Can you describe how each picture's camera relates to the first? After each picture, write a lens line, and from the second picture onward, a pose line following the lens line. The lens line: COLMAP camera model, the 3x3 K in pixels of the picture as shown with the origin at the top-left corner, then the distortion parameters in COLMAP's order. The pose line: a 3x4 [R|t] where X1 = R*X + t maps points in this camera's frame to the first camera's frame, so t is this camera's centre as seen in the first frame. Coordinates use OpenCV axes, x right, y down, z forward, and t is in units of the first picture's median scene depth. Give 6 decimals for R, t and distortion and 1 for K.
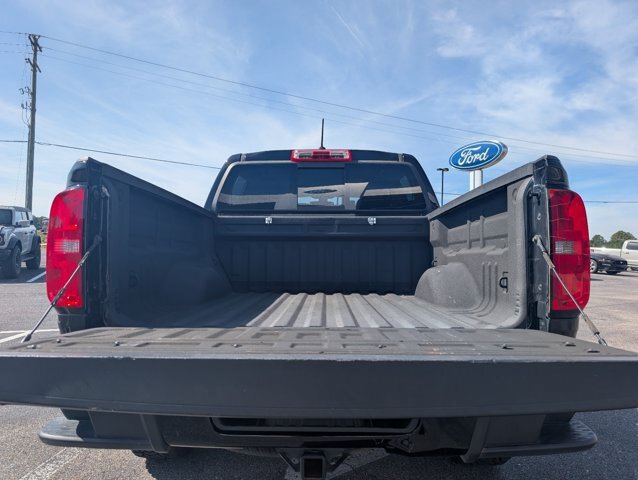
lens RADIAL K [[448.4, 0, 311.9], [0, 448.4, 241.4], [0, 0, 1]] dist [0.002569, -0.001146]
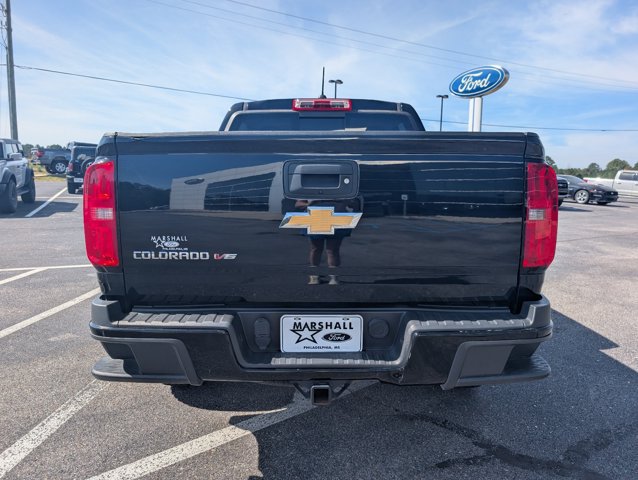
lens RADIAL K [[448.0, 0, 319.0], [0, 448.0, 240.0], [0, 0, 1]] dist [0.000447, -0.000378]
pose [[0.999706, -0.004409, 0.023837, -0.011630], [0.000726, 0.988329, 0.152330, -0.040907], [-0.024231, -0.152268, 0.988042, -0.058484]]
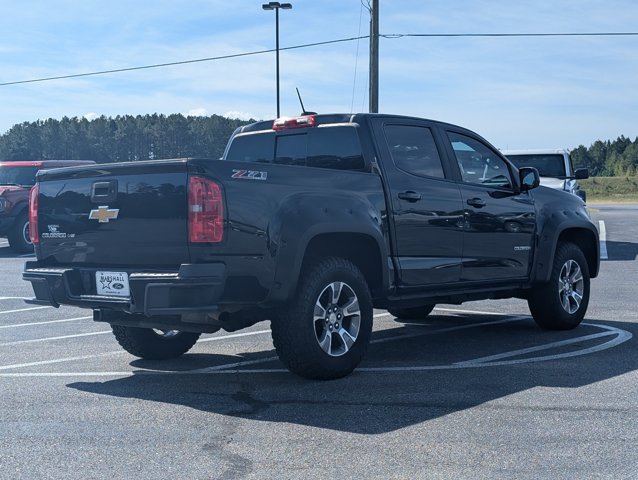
lens RADIAL K [[903.8, 0, 319.0], [0, 903.8, 240.0], [0, 0, 1]] dist [0.017305, -0.005123]
pose [[0.793170, -0.004572, -0.608983, 1.386031], [0.037579, 0.998434, 0.041448, 0.005683], [0.607840, -0.055760, 0.792099, -0.694368]]
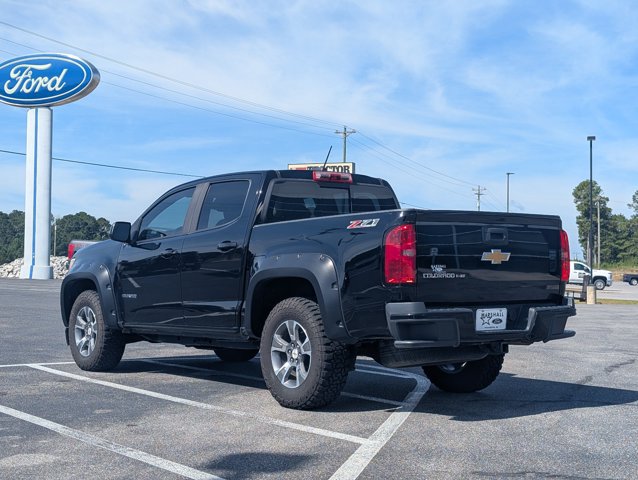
lens RADIAL K [[903.8, 0, 319.0], [0, 903.8, 240.0], [0, 0, 1]] dist [0.017305, -0.005123]
pose [[0.777416, 0.017707, 0.628737, -1.506273], [-0.015140, 0.999841, -0.009439, 0.001023], [-0.628804, -0.002181, 0.777561, -0.831755]]
